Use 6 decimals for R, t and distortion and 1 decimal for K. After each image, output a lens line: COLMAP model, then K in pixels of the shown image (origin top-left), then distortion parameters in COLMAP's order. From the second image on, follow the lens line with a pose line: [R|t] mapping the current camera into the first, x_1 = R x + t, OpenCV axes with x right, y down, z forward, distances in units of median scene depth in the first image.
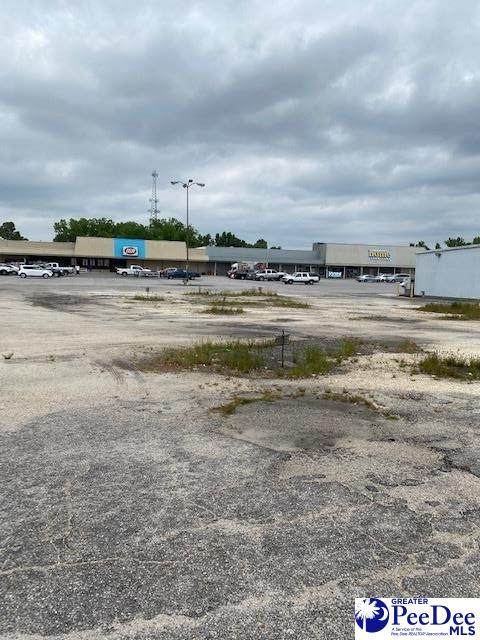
lens RADIAL K [[477.2, 0, 240.0], [0, 477.2, 320.0], [0, 0, 1]] dist [0.046511, -0.069389]
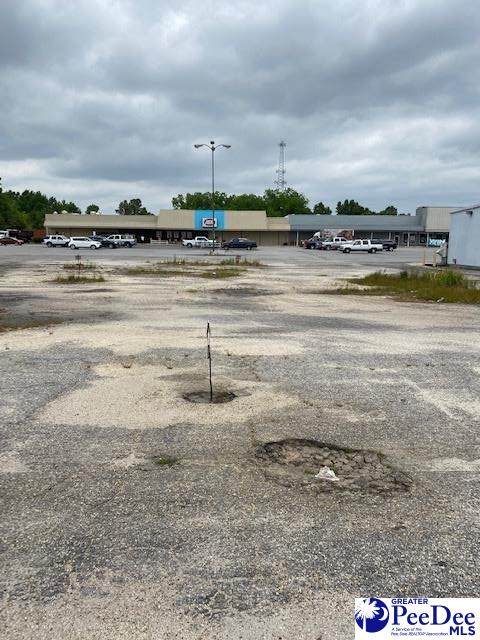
lens RADIAL K [[483.1, 0, 248.3], [0, 483.1, 306.6], [0, 0, 1]] dist [0.009721, -0.005482]
pose [[0.962209, 0.019399, -0.271620, 0.147209], [-0.011632, 0.999477, 0.030176, -0.000277], [0.272063, -0.025876, 0.961932, 0.066207]]
